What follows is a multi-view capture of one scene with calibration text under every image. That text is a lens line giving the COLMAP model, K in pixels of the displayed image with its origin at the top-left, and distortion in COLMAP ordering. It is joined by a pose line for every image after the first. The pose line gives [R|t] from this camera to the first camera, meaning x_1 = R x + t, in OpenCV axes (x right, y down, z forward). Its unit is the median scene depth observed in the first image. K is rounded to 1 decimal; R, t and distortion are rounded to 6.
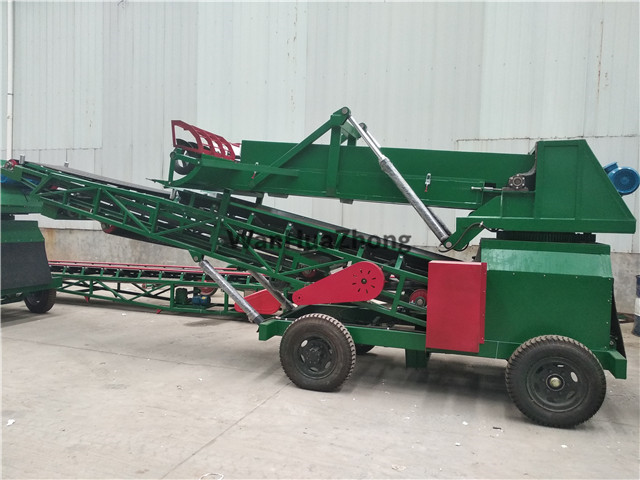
lens RADIAL K [[497.5, 0, 321.9], [0, 497.5, 239.4], [0, 0, 1]] dist [0.041829, -0.053524]
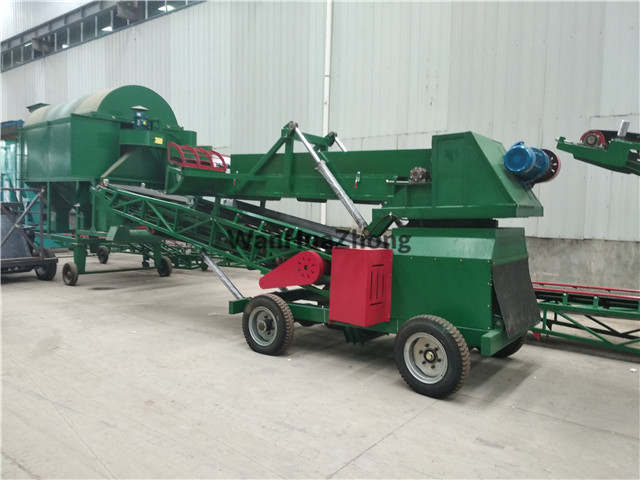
lens RADIAL K [[497.5, 0, 321.9], [0, 497.5, 239.4], [0, 0, 1]] dist [0.041829, -0.053524]
pose [[0.951528, 0.010199, -0.307392, -0.821935], [-0.004827, 0.999822, 0.018232, -0.043008], [0.307524, -0.015864, 0.951408, 0.361000]]
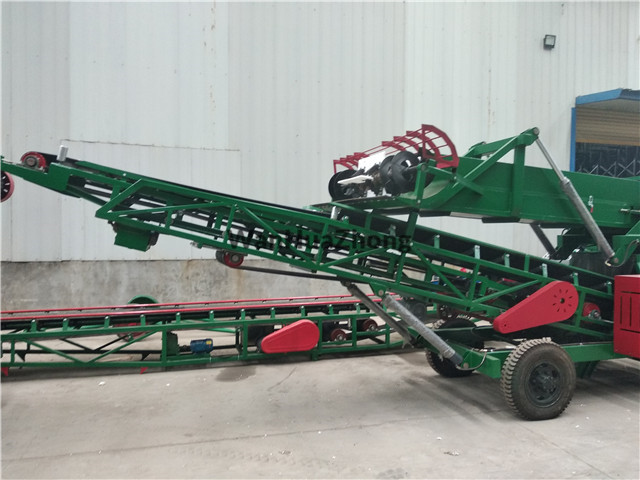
lens RADIAL K [[497.5, 0, 321.9], [0, 497.5, 239.4], [0, 0, 1]] dist [0.041829, -0.053524]
pose [[0.823817, -0.029292, 0.566099, -0.748729], [0.039055, 0.999224, -0.005131, -0.045850], [-0.565509, 0.026336, 0.824321, 0.361853]]
